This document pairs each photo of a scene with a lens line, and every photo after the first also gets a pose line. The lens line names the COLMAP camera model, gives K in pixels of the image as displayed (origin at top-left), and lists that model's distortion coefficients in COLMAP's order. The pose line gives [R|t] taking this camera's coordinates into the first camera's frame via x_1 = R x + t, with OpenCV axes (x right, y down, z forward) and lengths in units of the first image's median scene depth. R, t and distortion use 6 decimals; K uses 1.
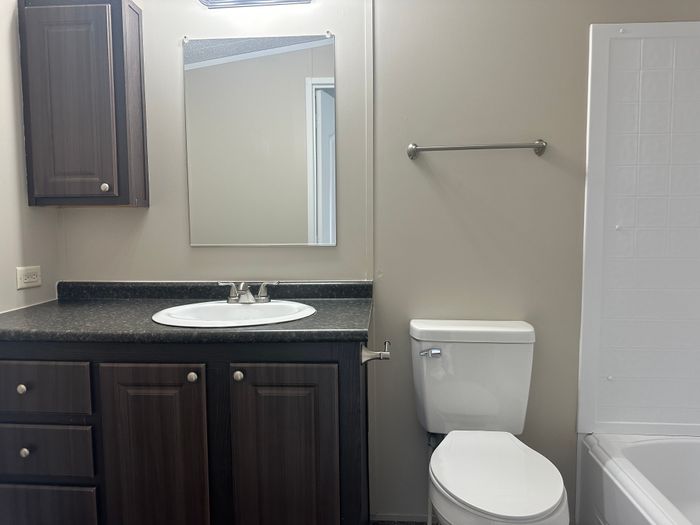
lens RADIAL K [[505.3, 0, 351.0], [0, 505.3, 261.9], [0, 0, 1]] dist [0.011008, -0.001252]
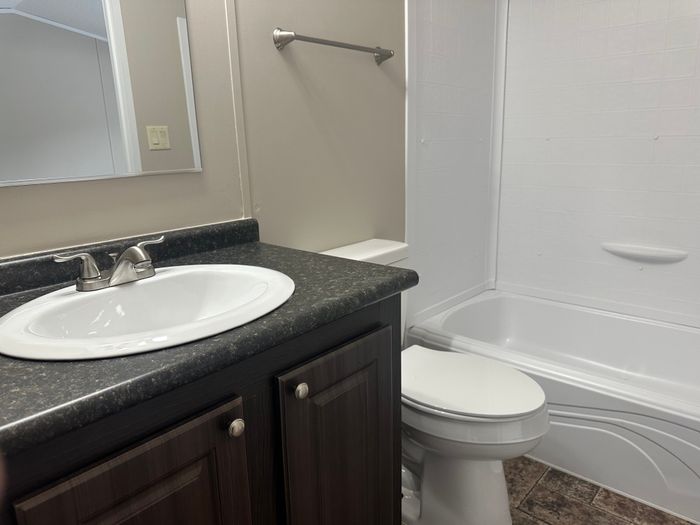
lens RADIAL K [[505.3, 0, 350.4], [0, 505.3, 263.8], [0, 0, 1]] dist [0.011008, -0.001252]
pose [[0.595781, -0.195721, 0.778934, -0.610687], [0.077775, 0.979354, 0.186592, -0.031179], [-0.799372, -0.050586, 0.598703, 0.580902]]
